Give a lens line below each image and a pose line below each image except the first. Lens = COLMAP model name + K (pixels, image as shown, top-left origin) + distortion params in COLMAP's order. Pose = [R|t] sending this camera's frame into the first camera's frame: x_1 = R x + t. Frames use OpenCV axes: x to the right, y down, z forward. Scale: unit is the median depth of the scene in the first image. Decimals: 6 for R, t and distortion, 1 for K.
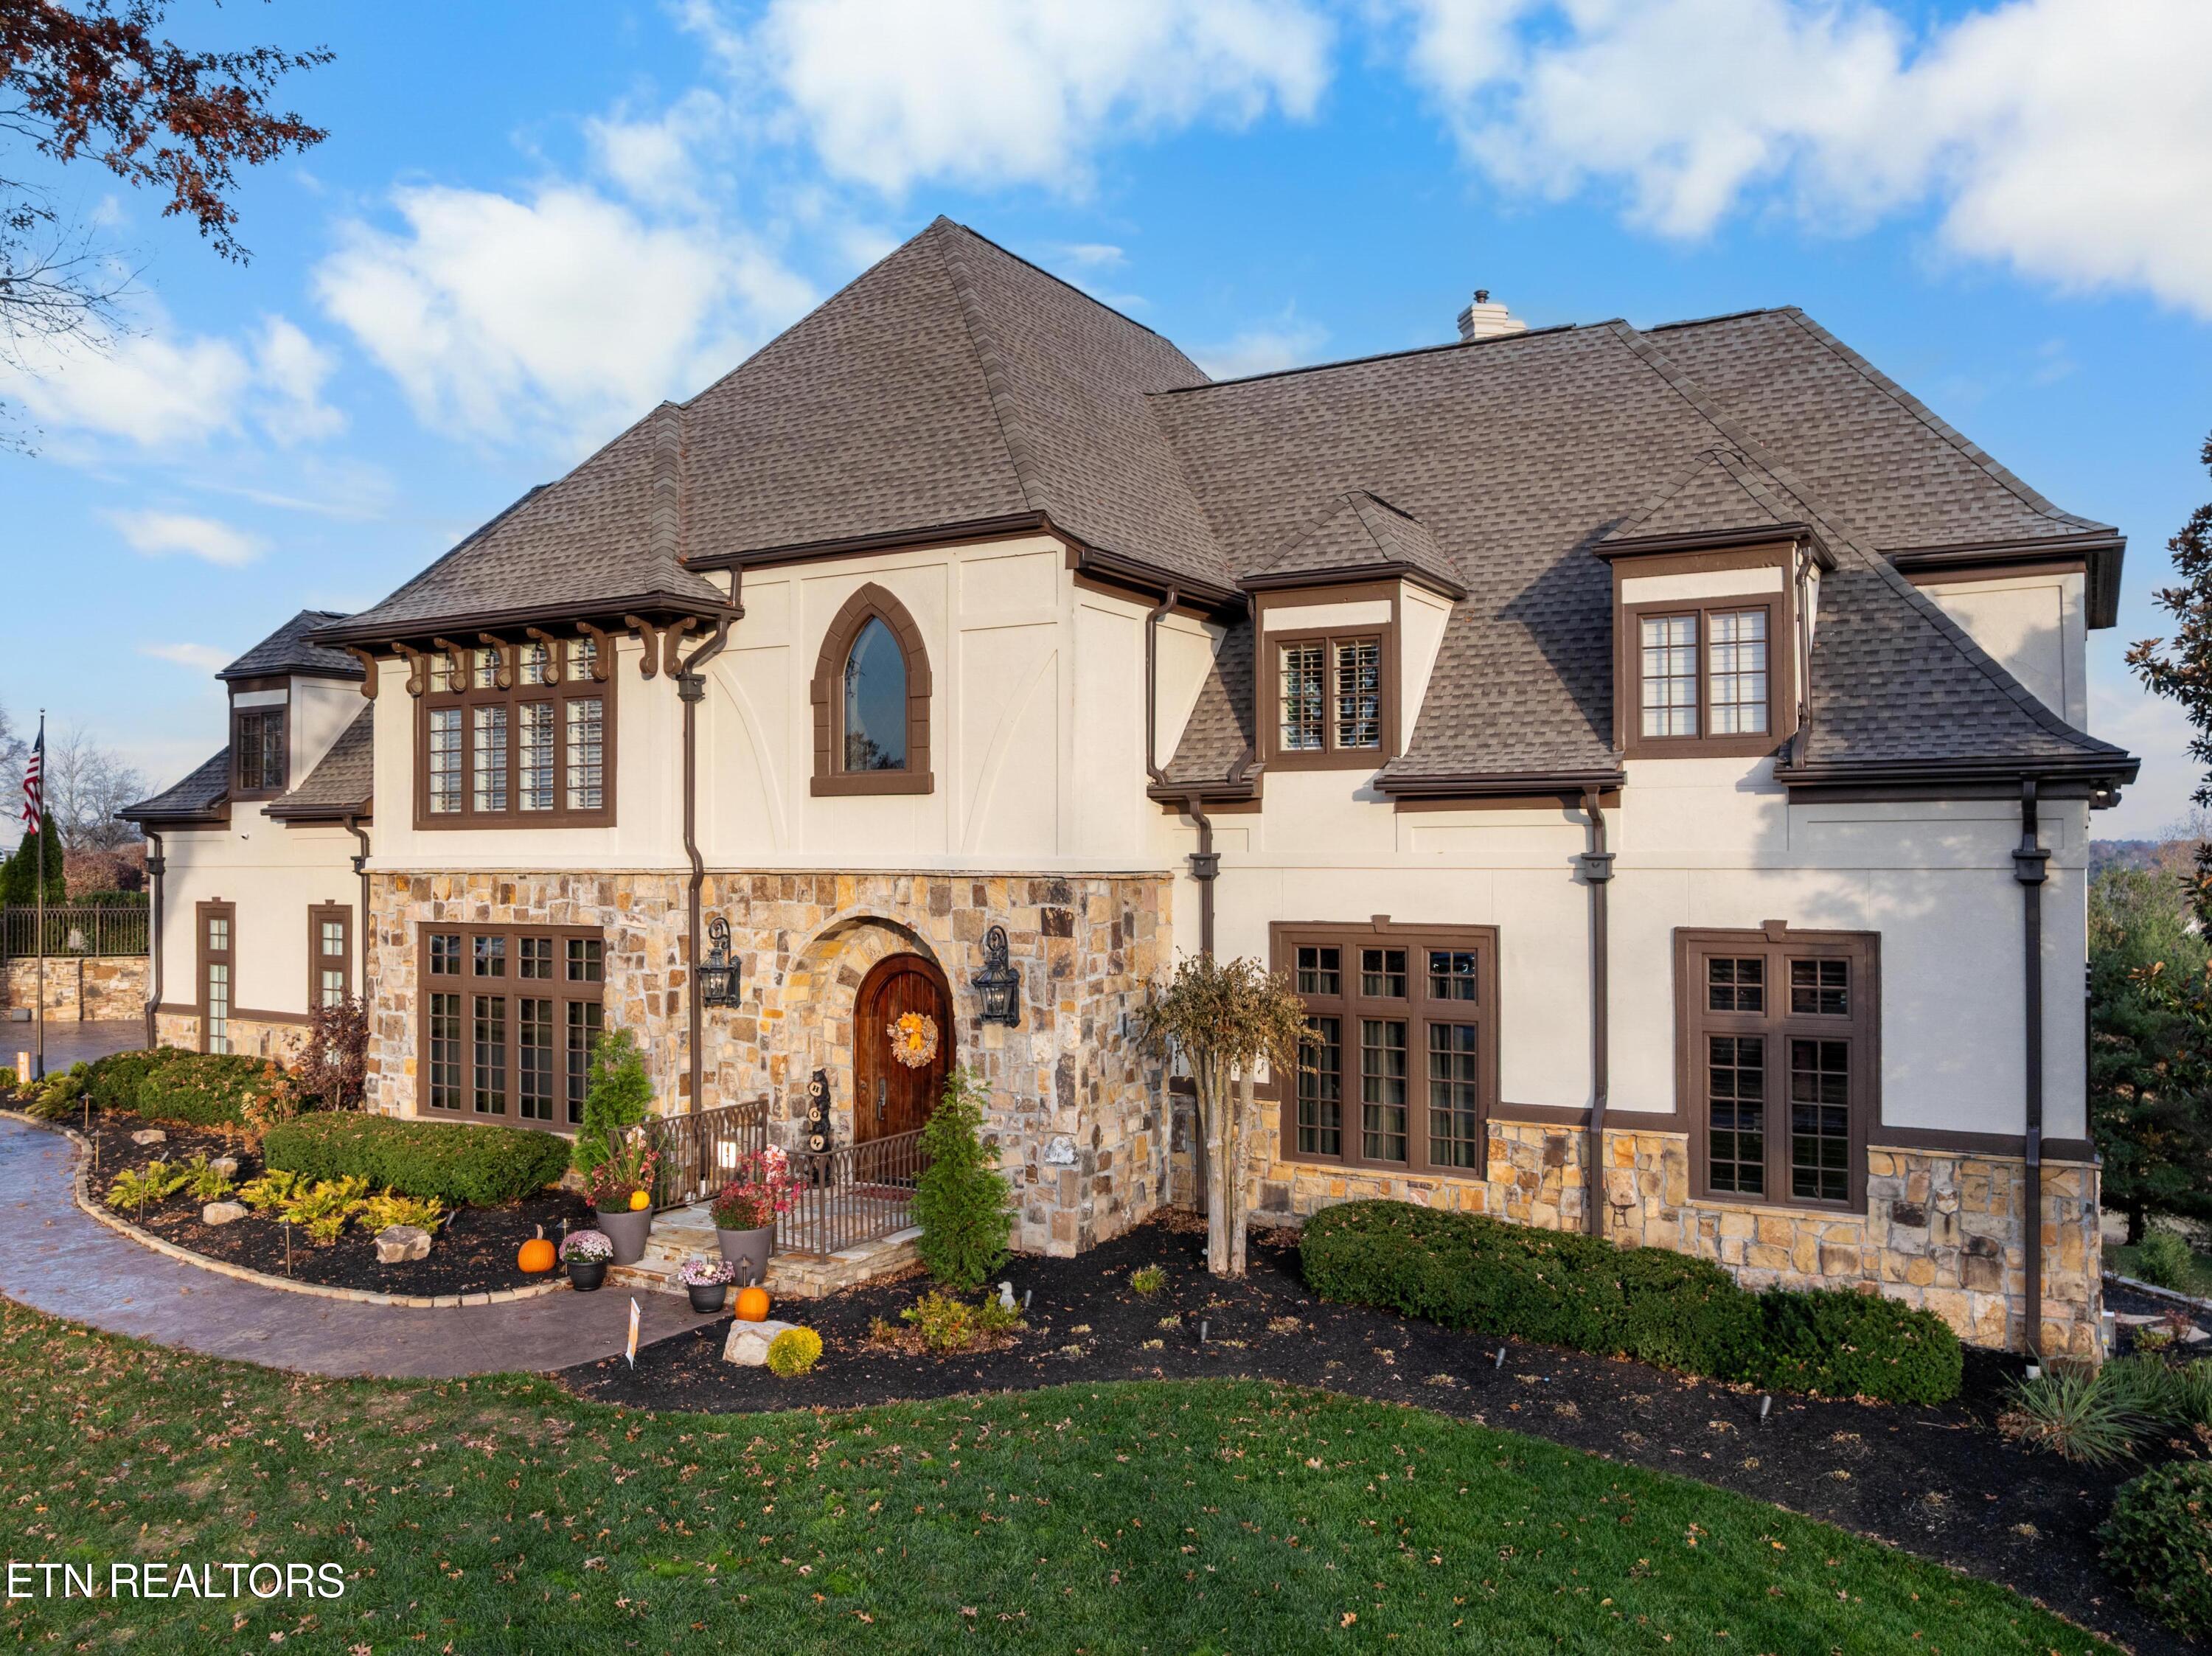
lens RADIAL K [[1680.0, 0, 1106.0], [0, 1680.0, 828.0], [0, 0, 1]] dist [-0.023844, -0.019253]
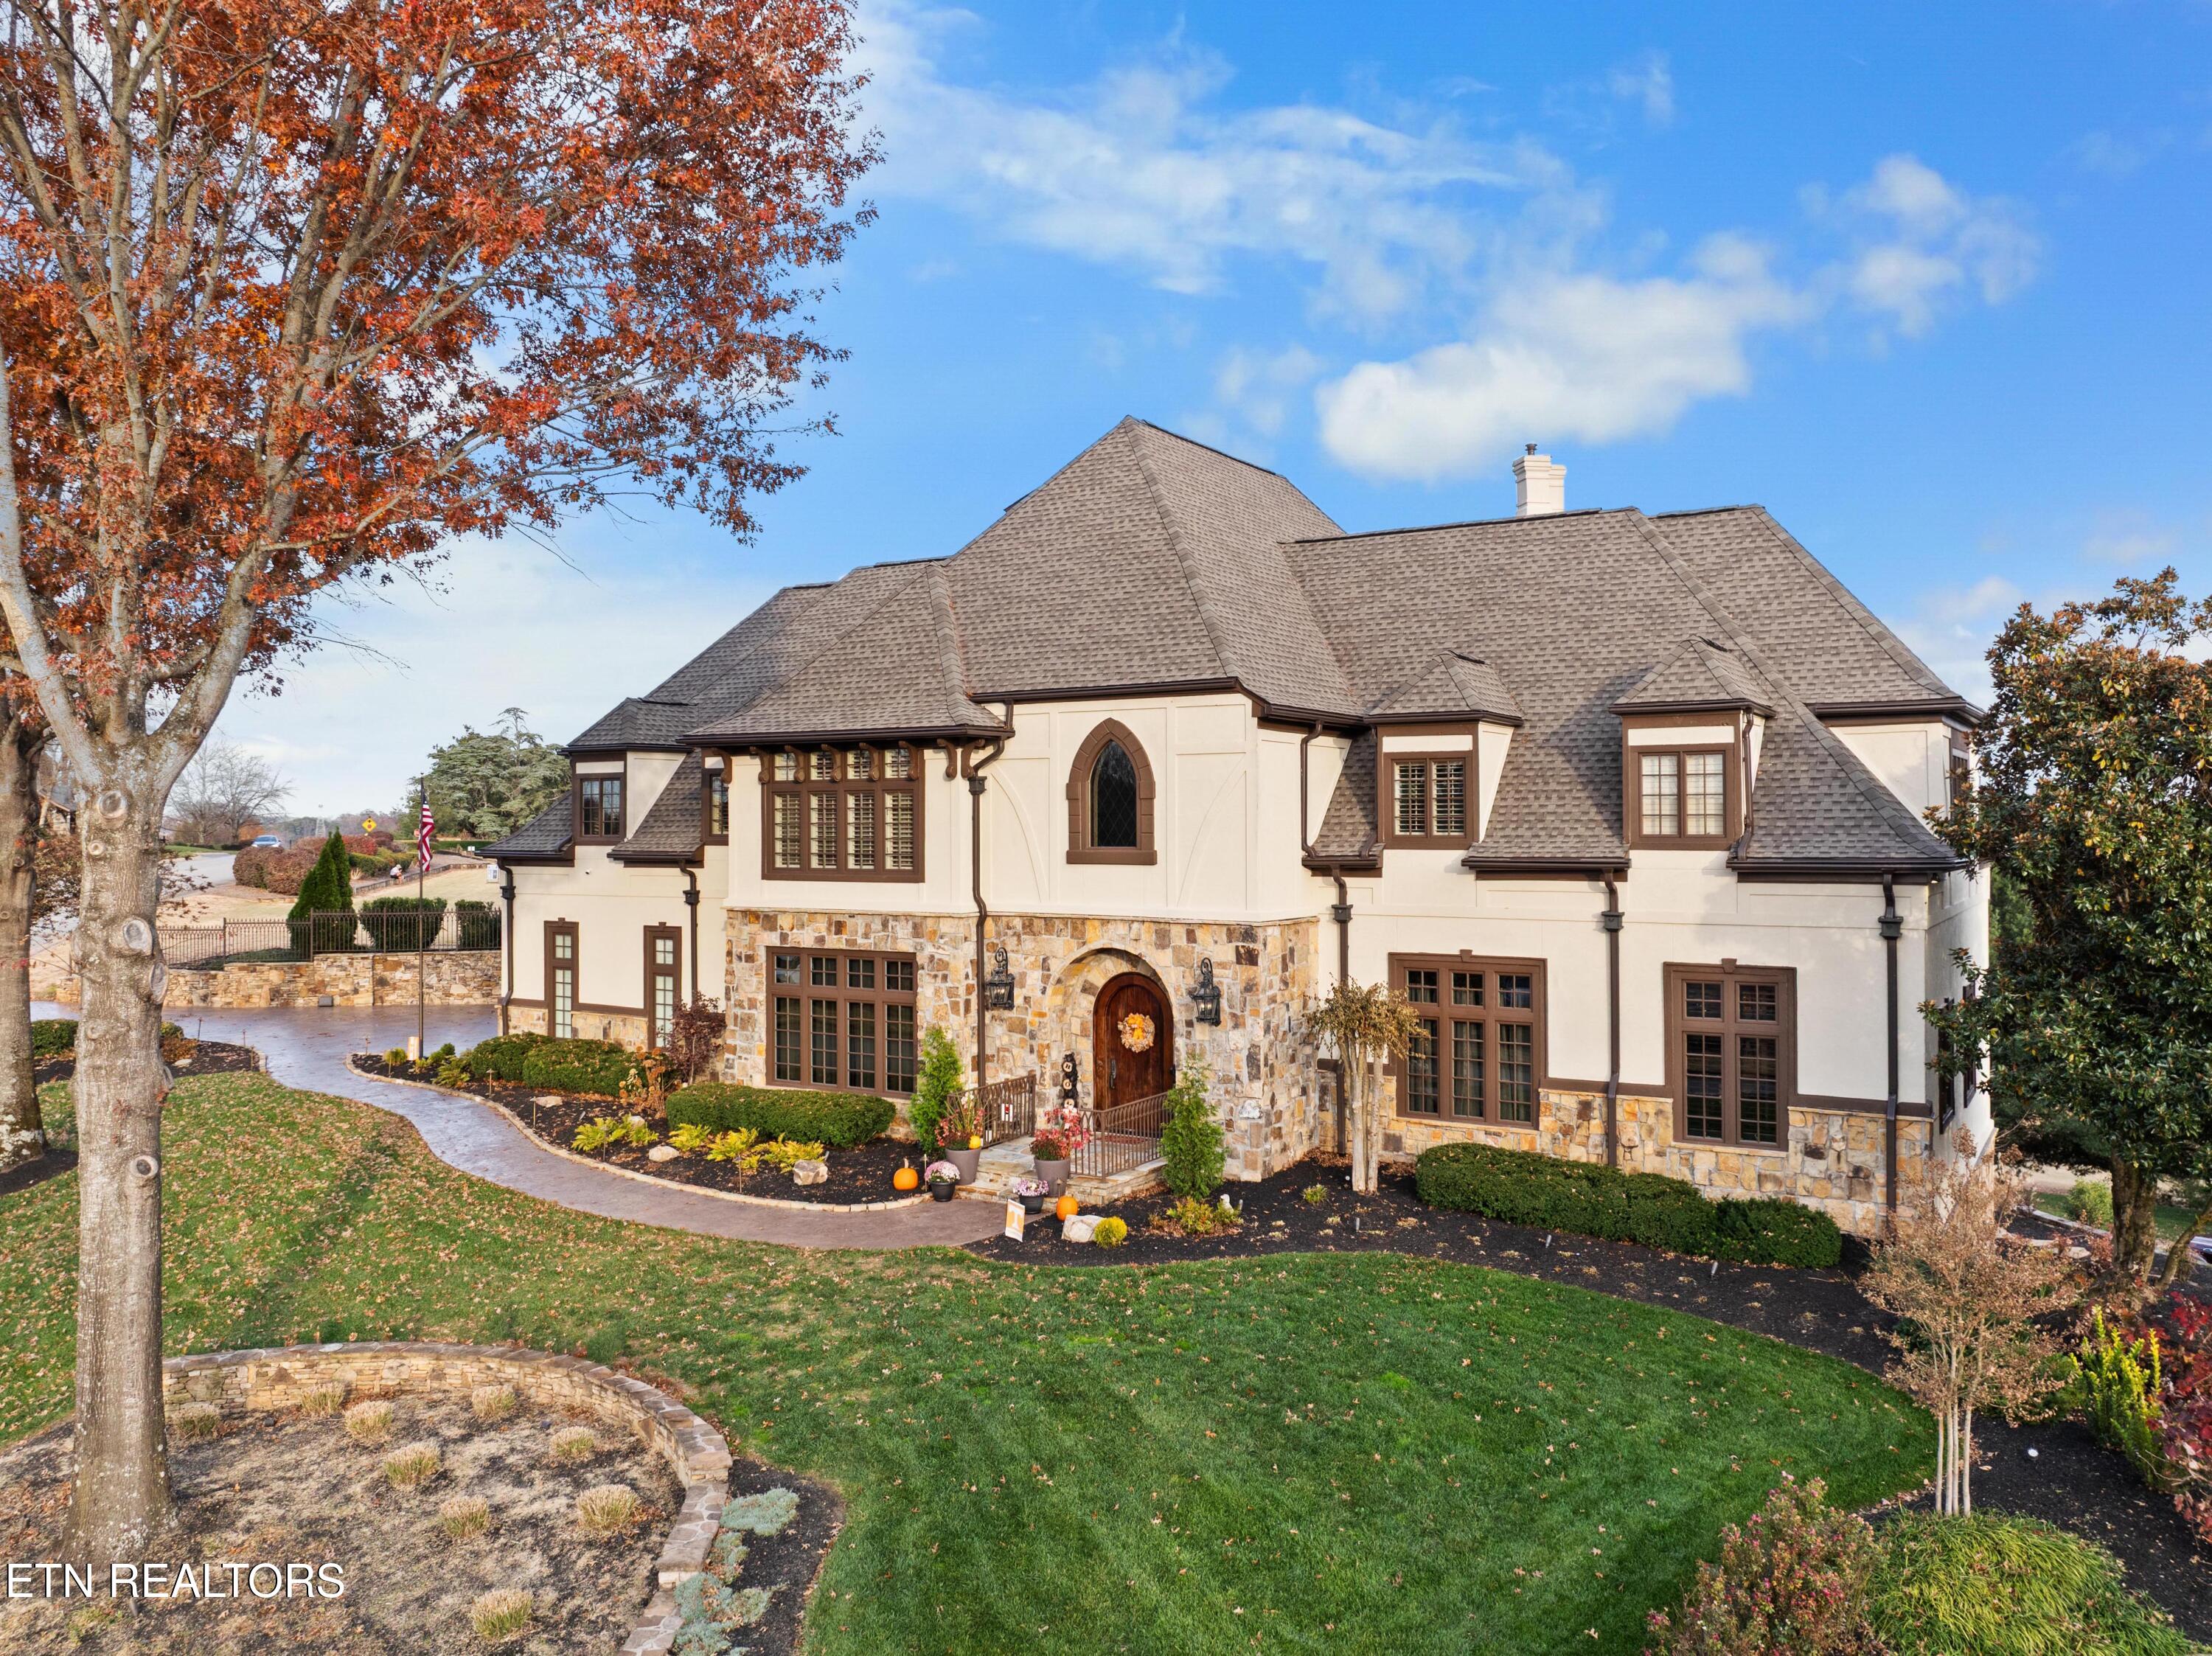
lens RADIAL K [[1683.6, 0, 1110.9], [0, 1683.6, 787.2], [0, 0, 1]] dist [0.001404, -0.081643]
pose [[0.999735, -0.002588, -0.022857, -0.111782], [0.002517, 0.999992, -0.003145, -0.085765], [0.022865, 0.003086, 0.999734, -0.477697]]
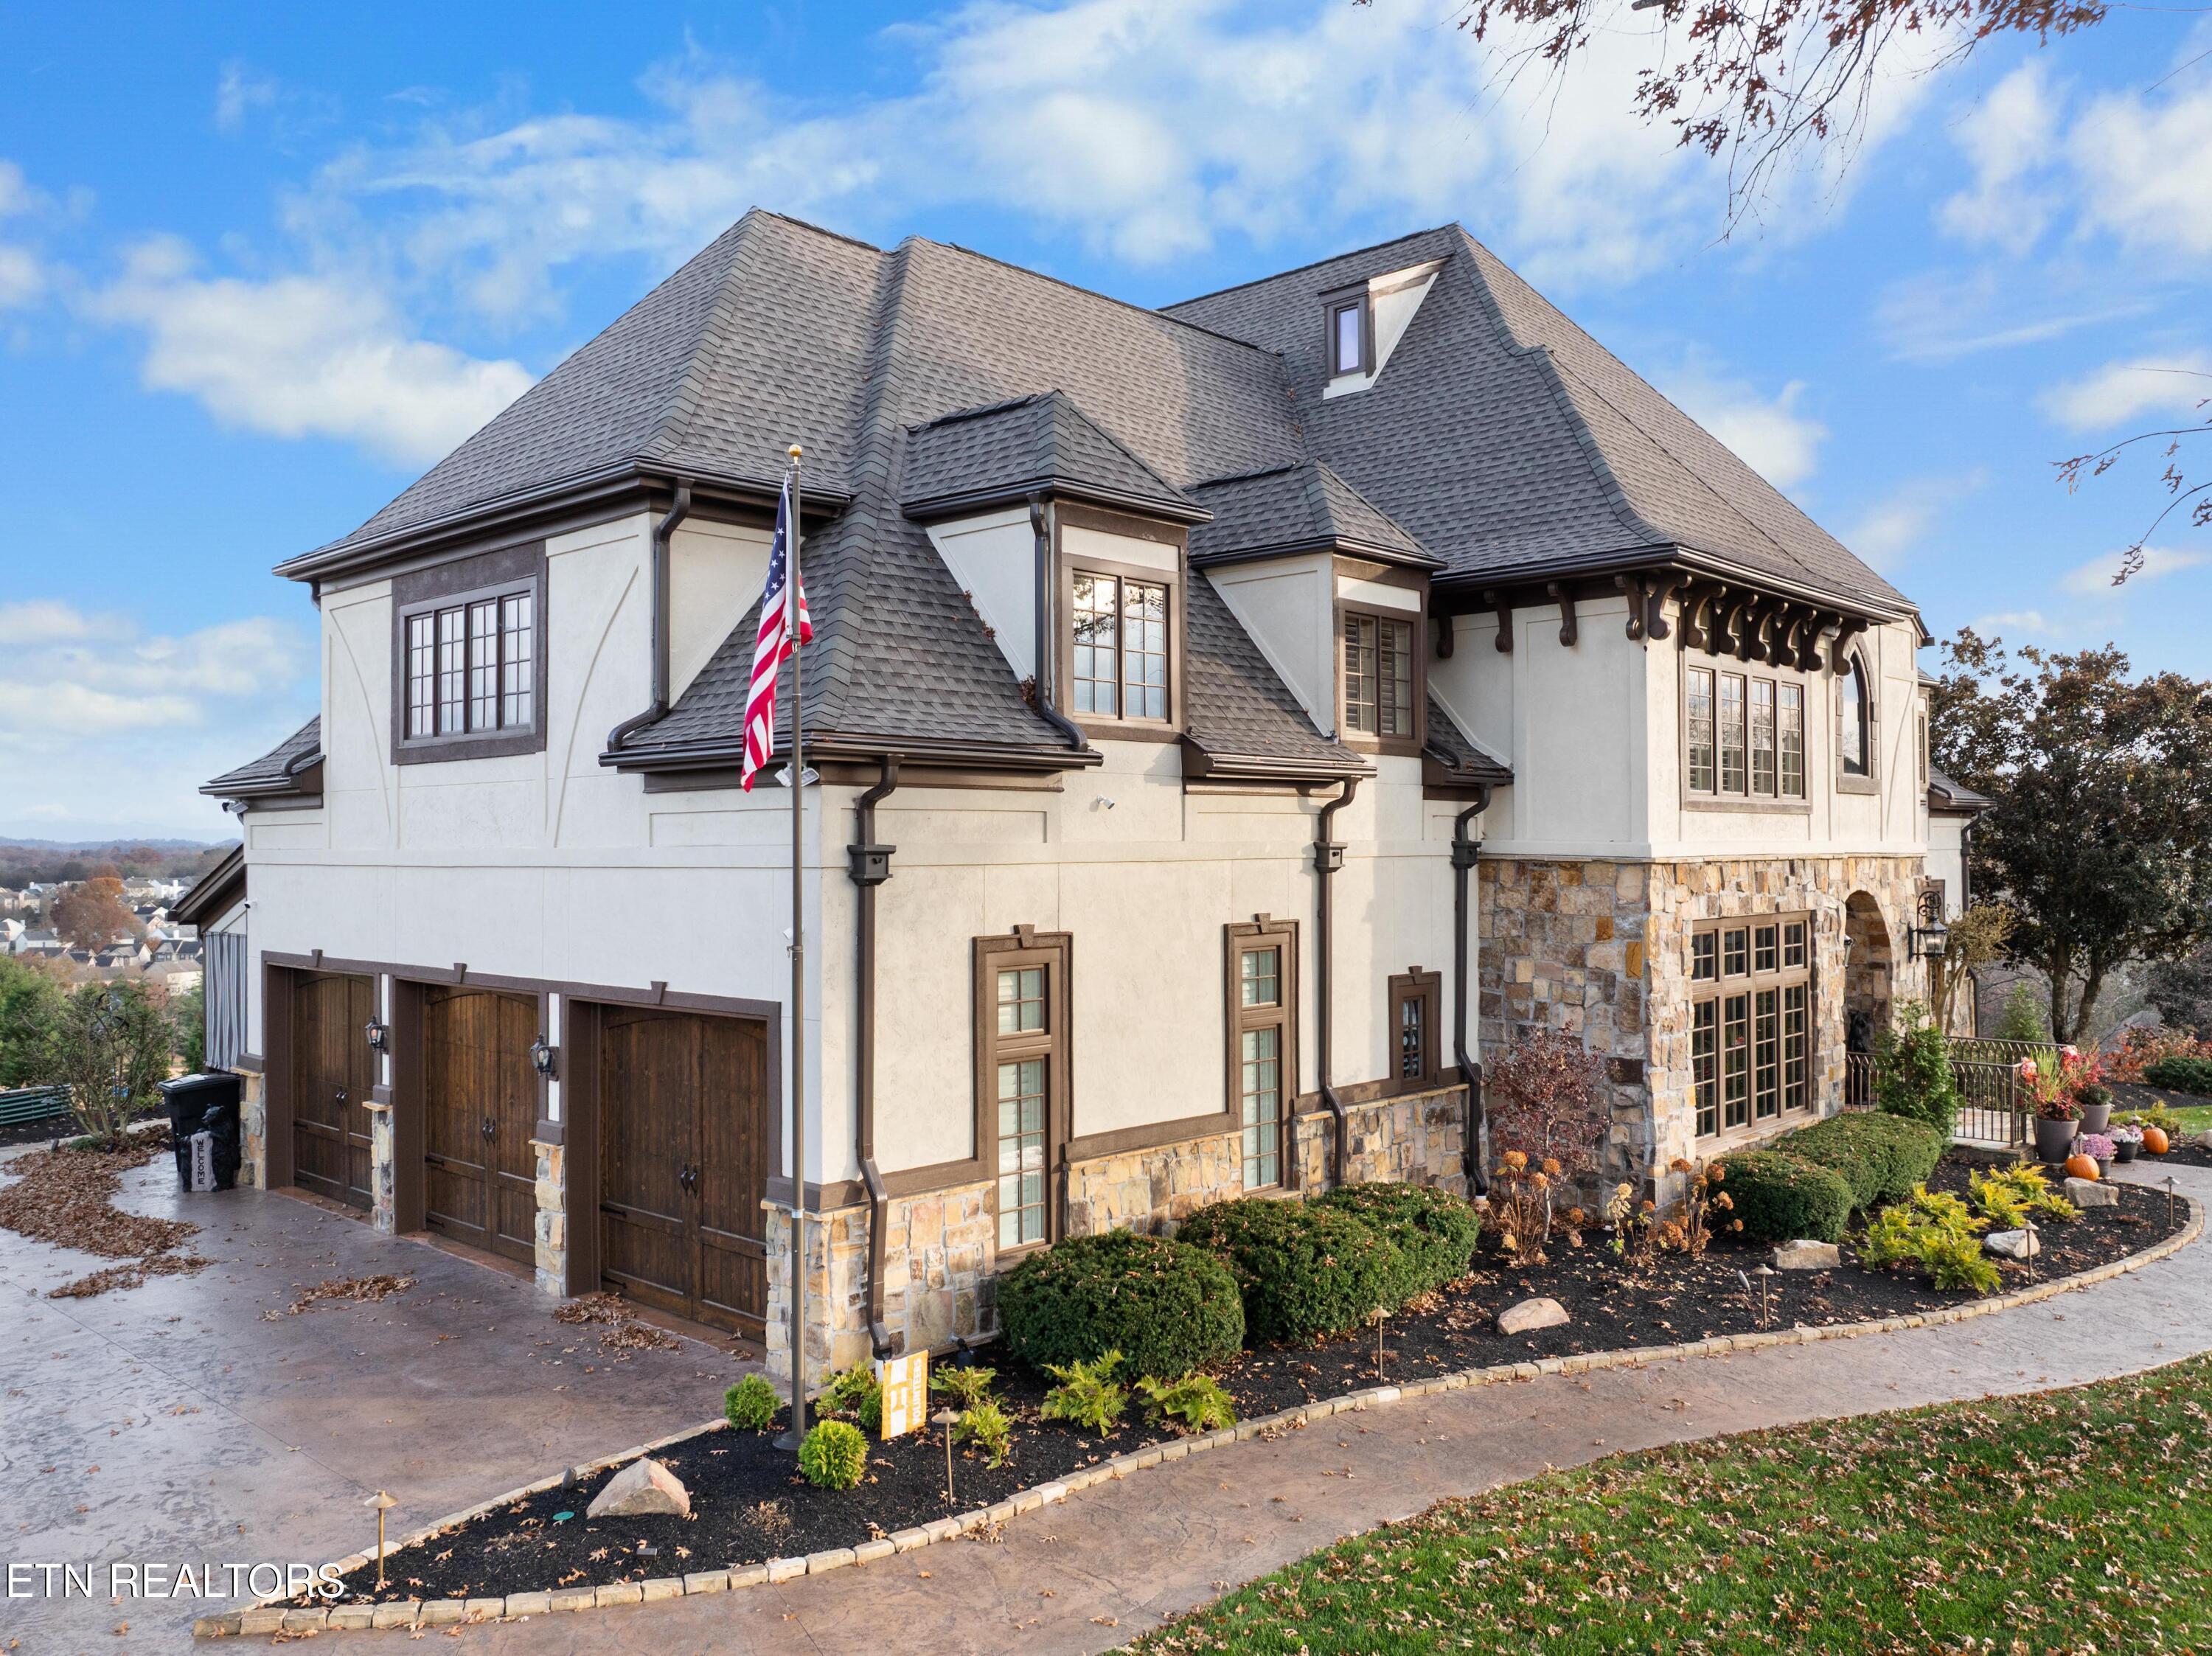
lens RADIAL K [[1680.0, 0, 1106.0], [0, 1680.0, 828.0], [0, 0, 1]] dist [-0.023844, -0.019253]
pose [[0.219758, 0.015636, 0.975429, -1.562498], [-0.010189, 0.999854, -0.013732, 0.029414], [-0.975501, -0.006921, 0.219885, 1.332983]]
